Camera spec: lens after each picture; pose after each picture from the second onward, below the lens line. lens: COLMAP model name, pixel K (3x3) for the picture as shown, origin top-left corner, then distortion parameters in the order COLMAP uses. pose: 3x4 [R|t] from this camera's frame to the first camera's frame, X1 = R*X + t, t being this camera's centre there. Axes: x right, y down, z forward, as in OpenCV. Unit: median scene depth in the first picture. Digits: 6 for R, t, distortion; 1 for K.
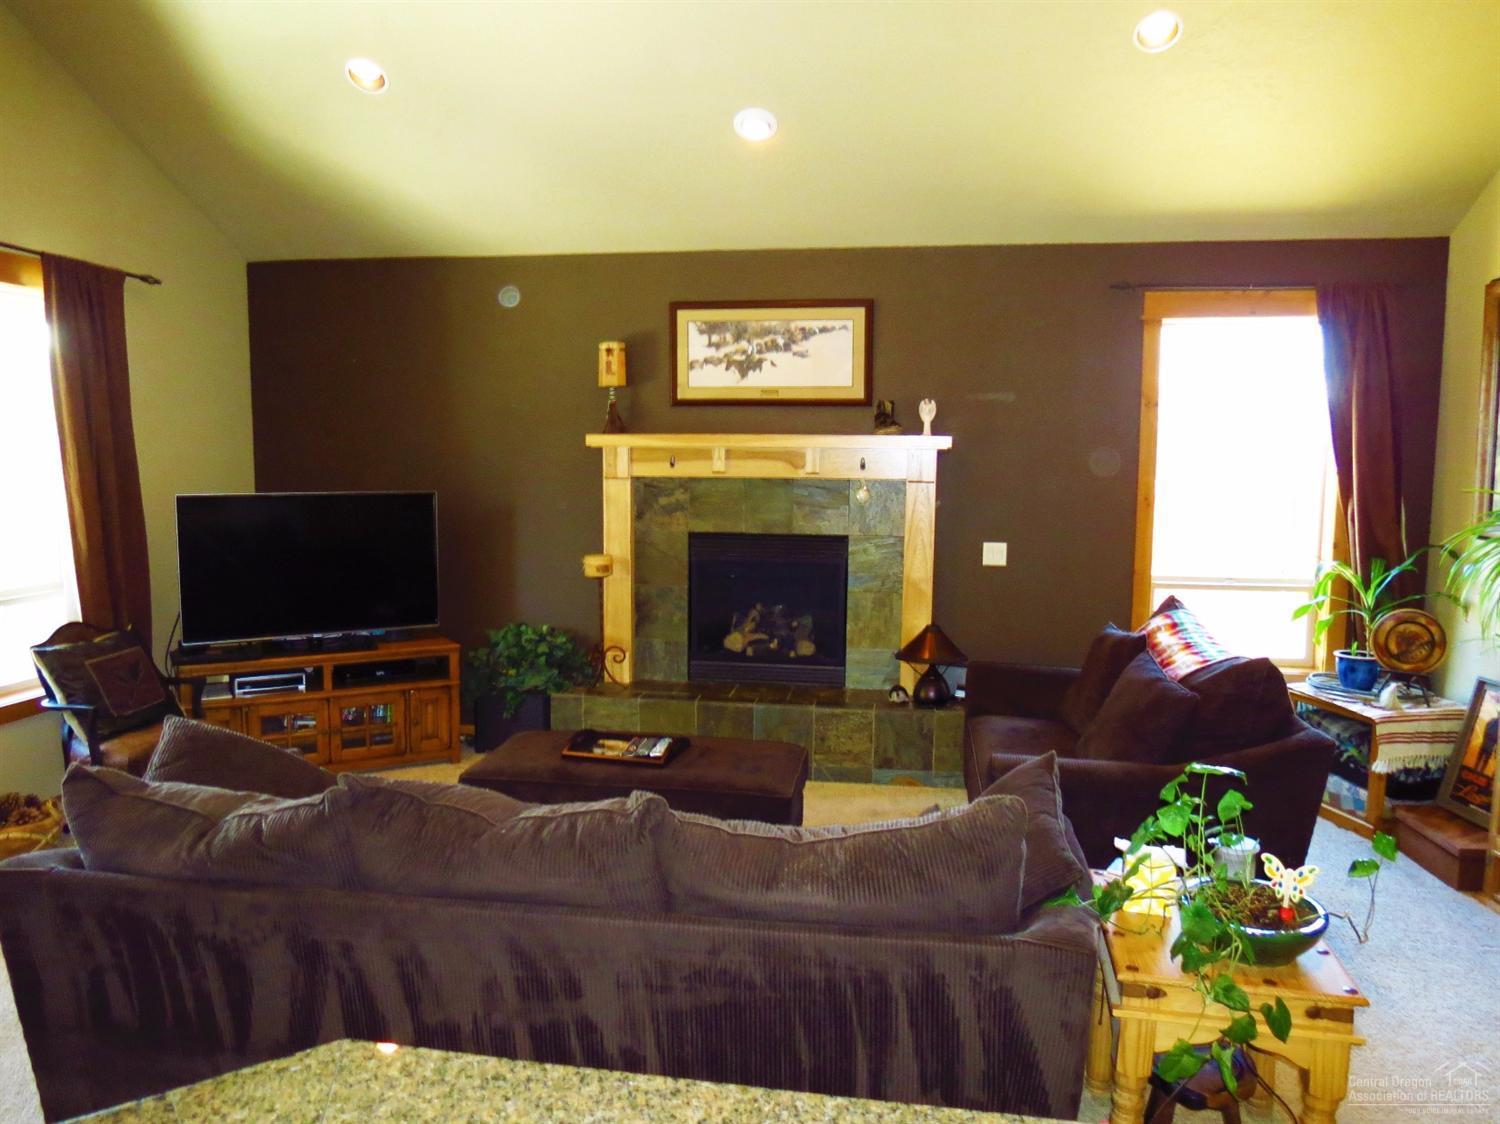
lens RADIAL K [[1061.5, 0, 750.1], [0, 1061.5, 563.2], [0, 0, 1]] dist [-0.028437, -0.005906]
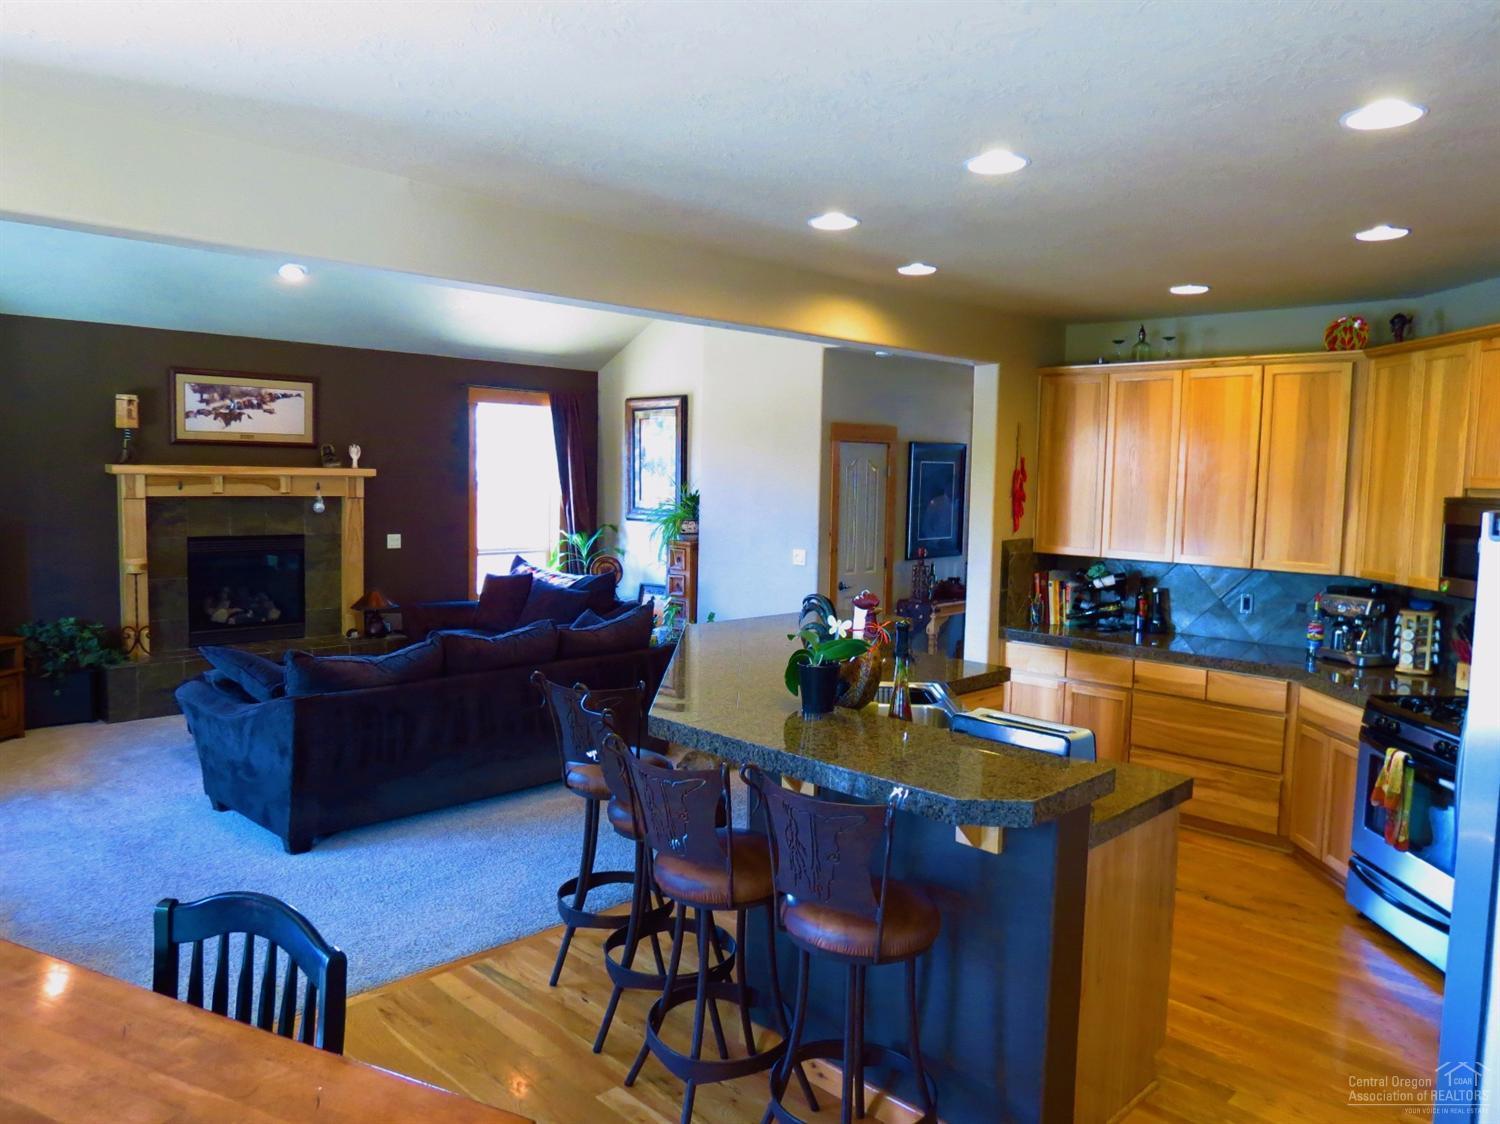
lens RADIAL K [[1061.5, 0, 751.6], [0, 1061.5, 562.8], [0, 0, 1]] dist [-0.028437, -0.005906]
pose [[0.579942, -0.065497, 0.812020, -0.814514], [0.067444, 0.997201, 0.032266, 0.009460], [-0.811861, 0.036053, 0.582737, -0.404625]]
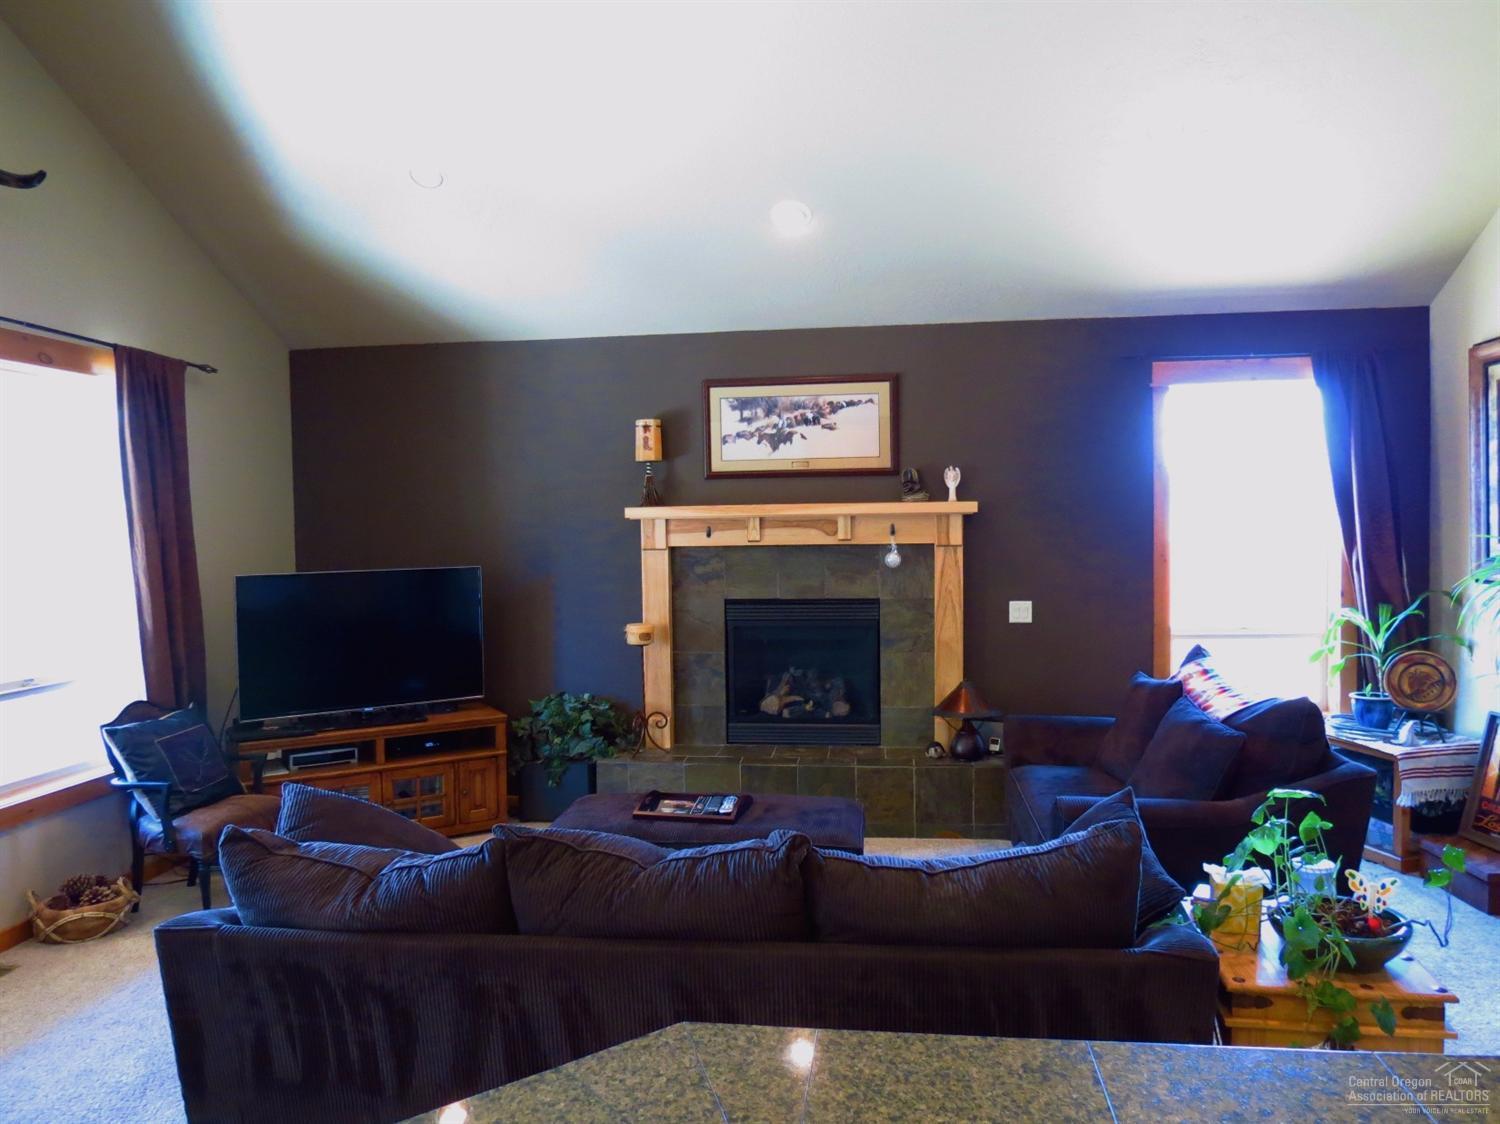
lens RADIAL K [[1061.5, 0, 751.0], [0, 1061.5, 559.9], [0, 0, 1]] dist [-0.028437, -0.005906]
pose [[0.999069, -0.026025, 0.034397, -0.074583], [0.028427, 0.997049, -0.071304, 0.008000], [-0.032440, 0.072215, 0.996861, -0.040476]]
